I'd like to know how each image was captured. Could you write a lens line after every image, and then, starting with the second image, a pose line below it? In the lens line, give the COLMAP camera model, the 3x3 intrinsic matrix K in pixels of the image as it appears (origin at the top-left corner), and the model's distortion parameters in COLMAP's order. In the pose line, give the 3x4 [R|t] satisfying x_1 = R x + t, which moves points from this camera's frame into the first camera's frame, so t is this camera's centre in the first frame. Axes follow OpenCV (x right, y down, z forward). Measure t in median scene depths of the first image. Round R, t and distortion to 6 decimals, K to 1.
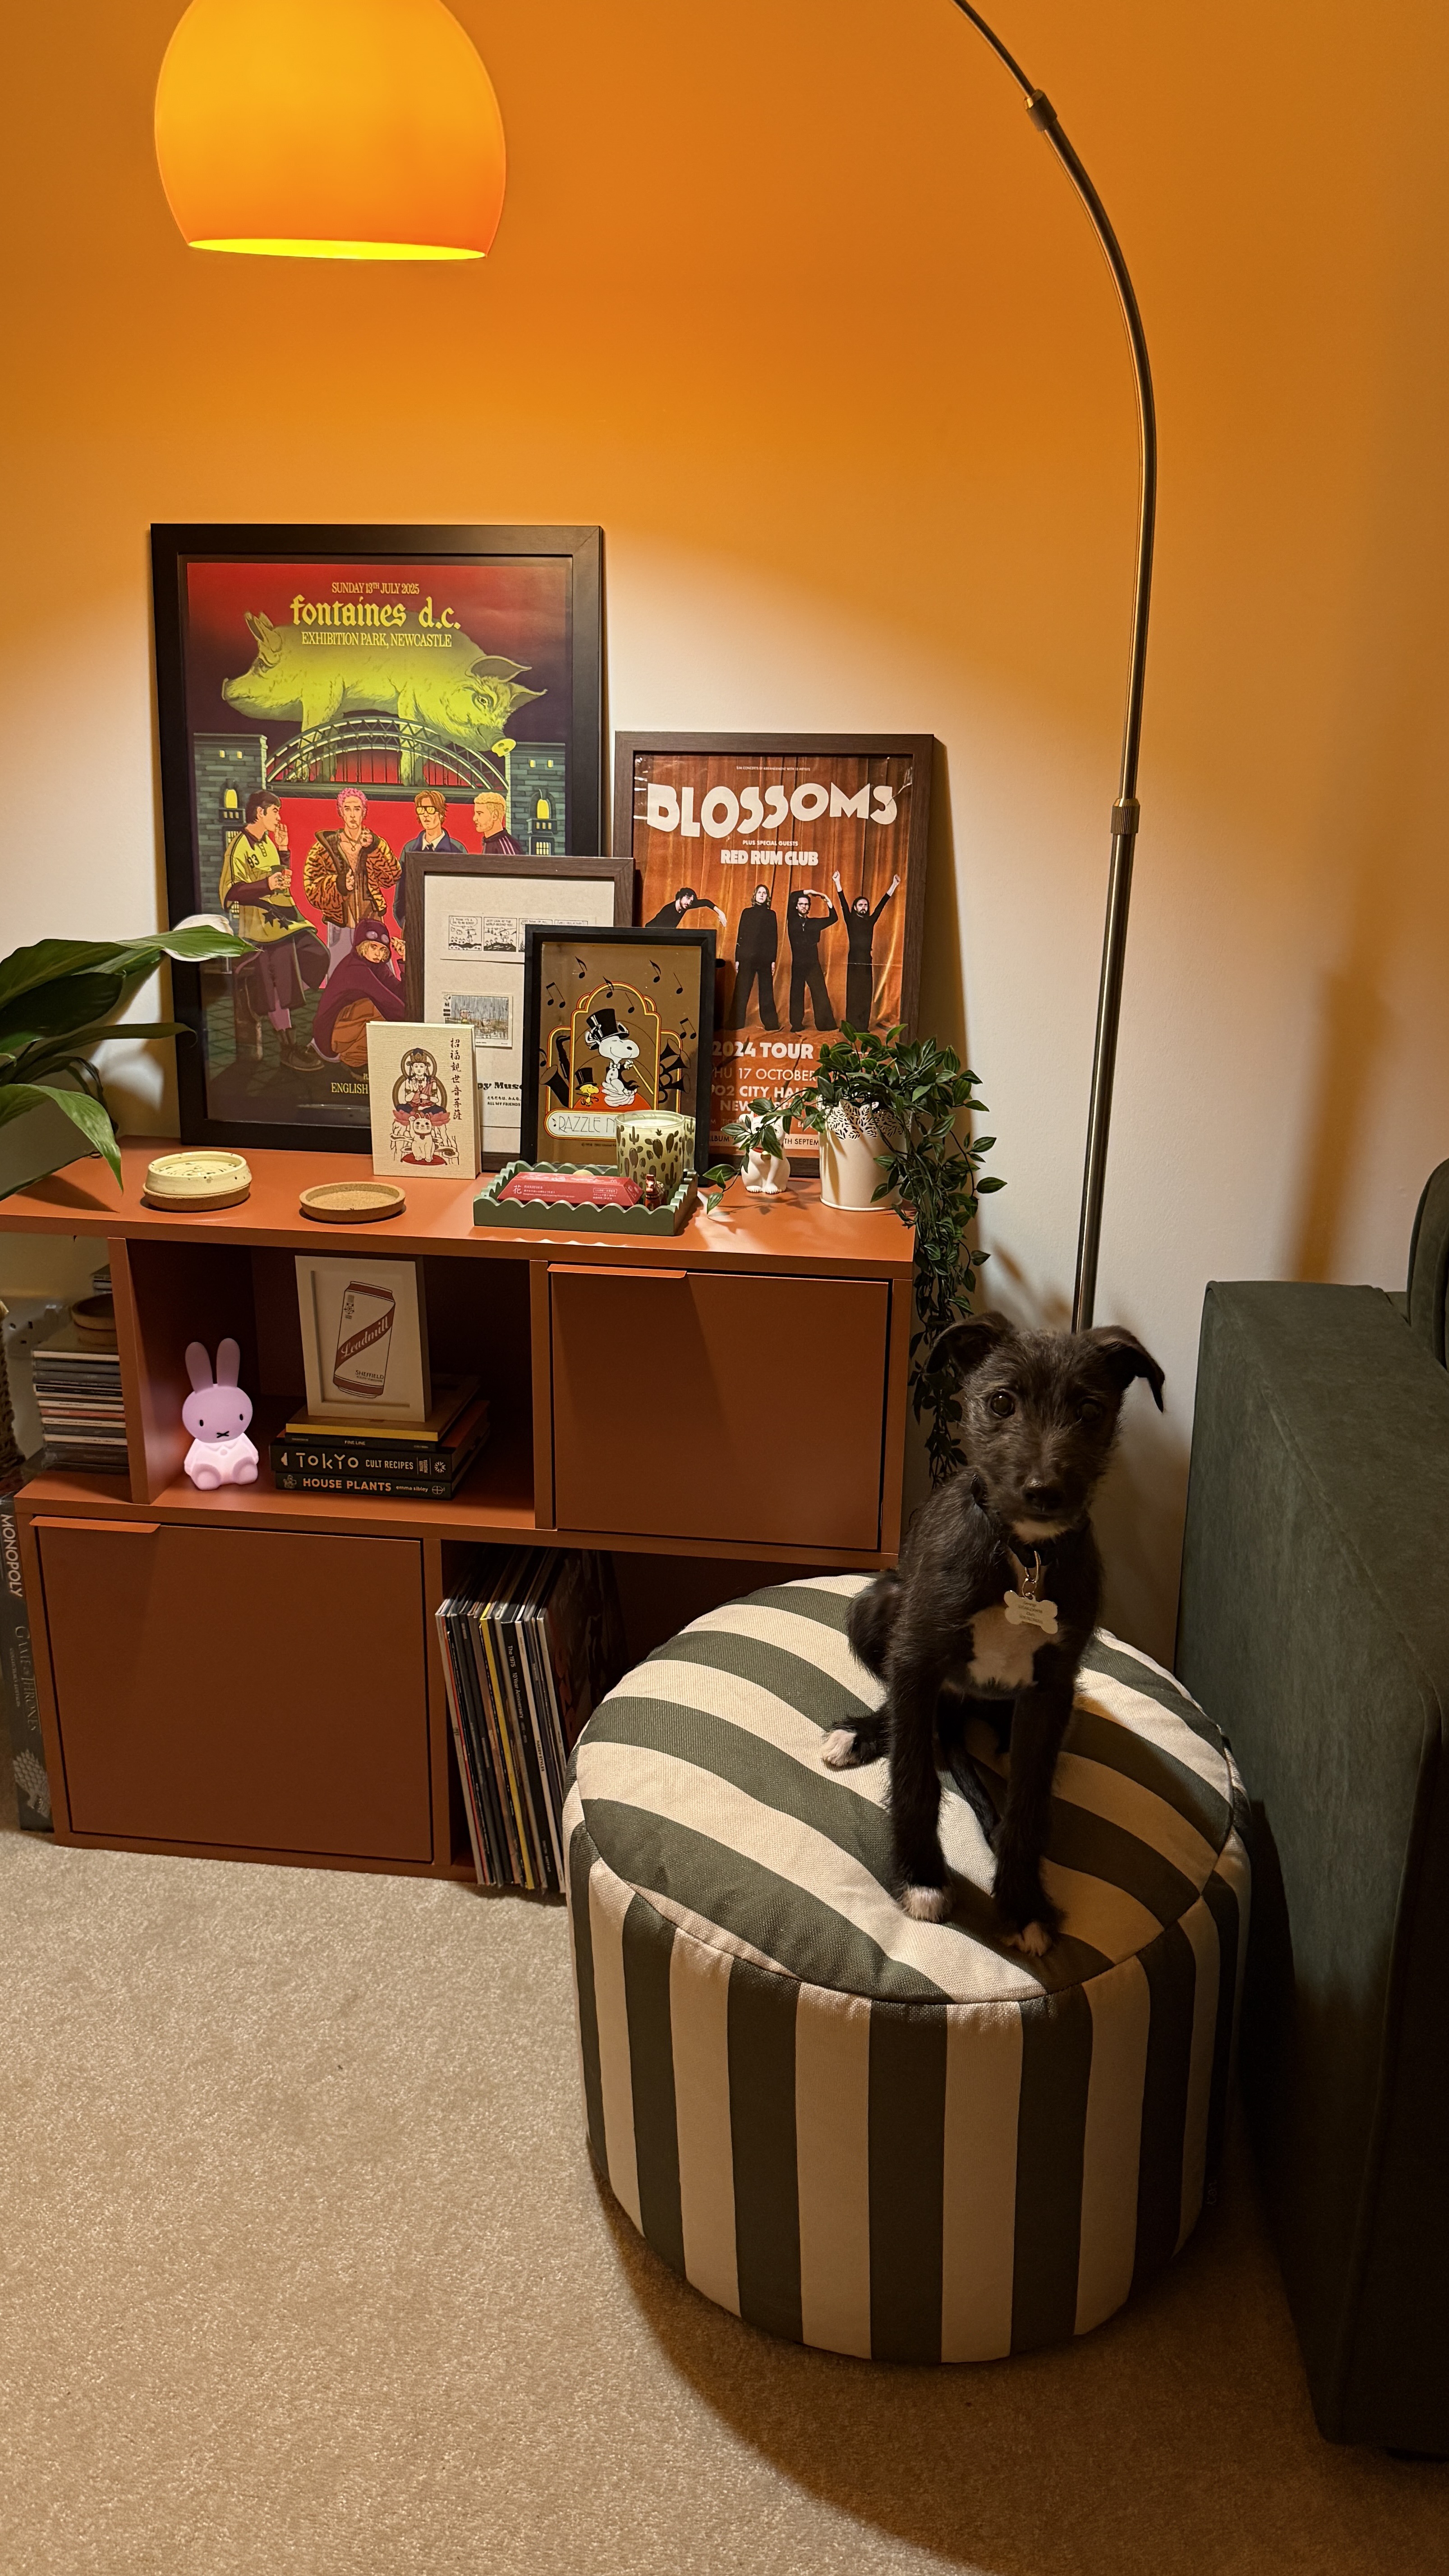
lens RADIAL K [[1797.9, 0, 721.4], [0, 1797.9, 1302.6], [0, 0, 1]] dist [0.194188, -0.422875]
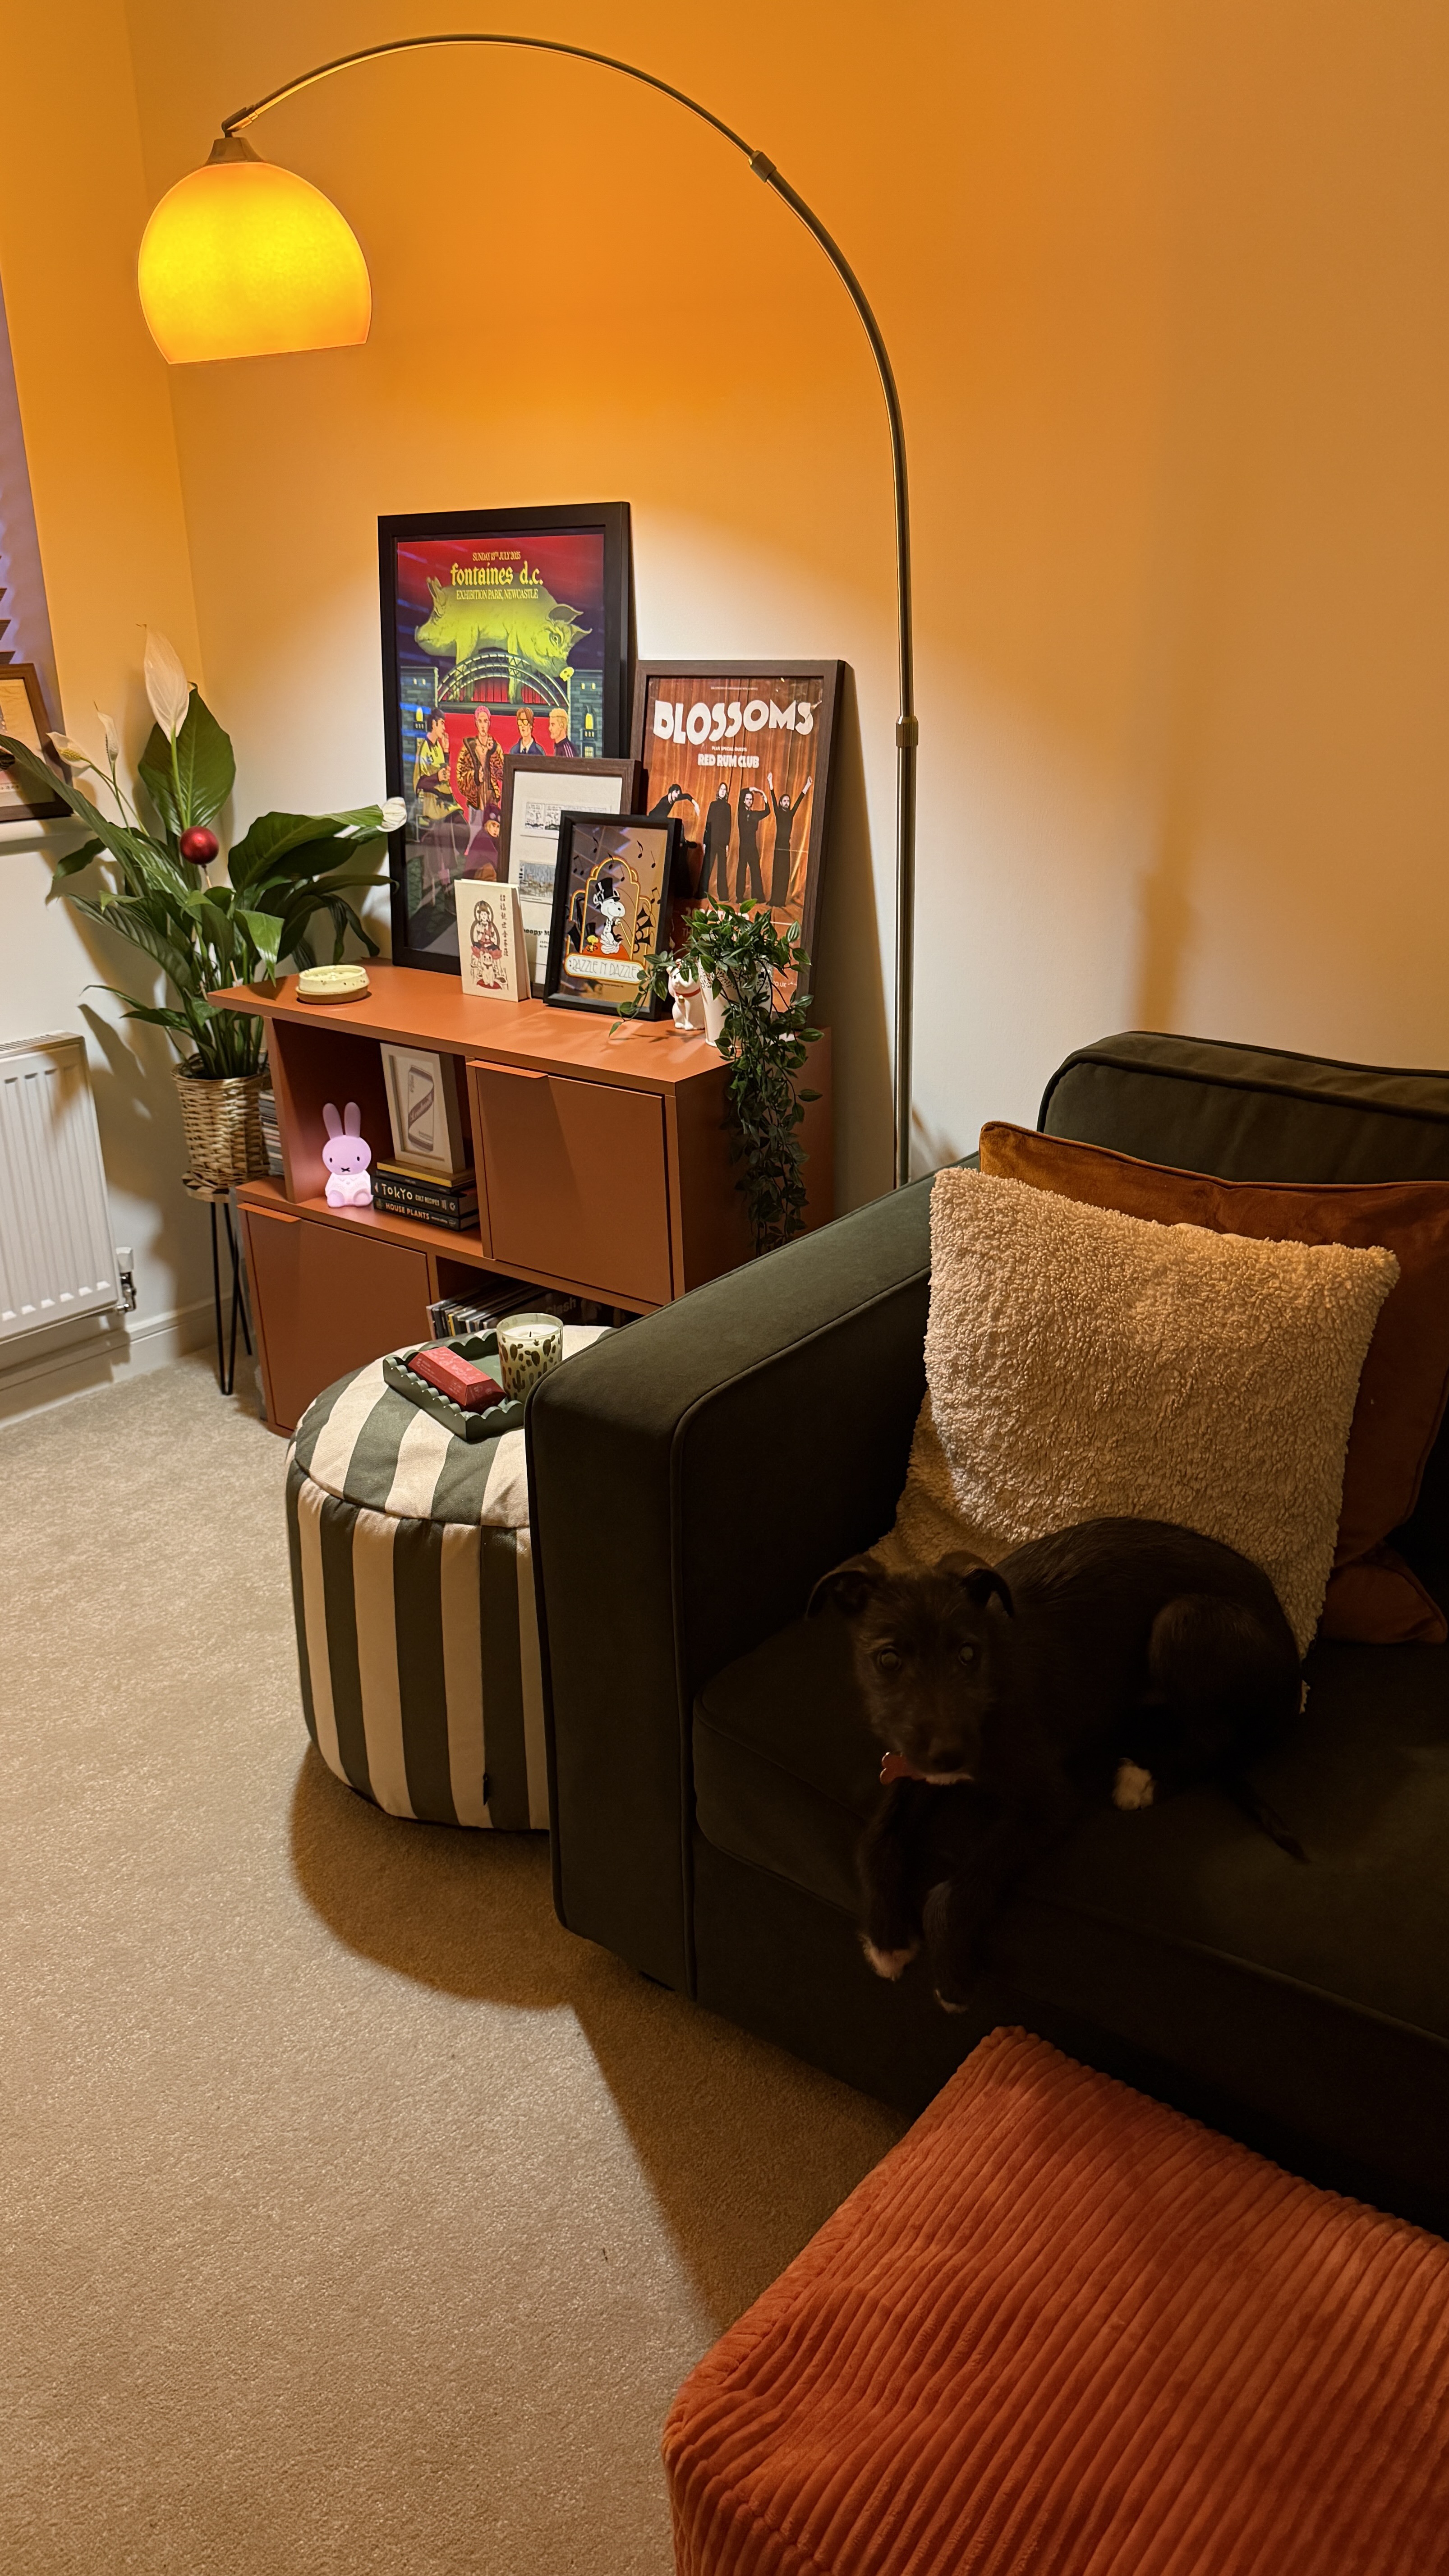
lens RADIAL K [[1778.2, 0, 724.5], [0, 1778.2, 1288.0], [0, 0, 1]] dist [0.212660, -0.529514]
pose [[0.853566, 0.156471, -0.496933, 0.696825], [-0.129493, 0.987619, 0.088549, 0.003914], [0.504635, -0.011233, 0.863260, -0.077298]]
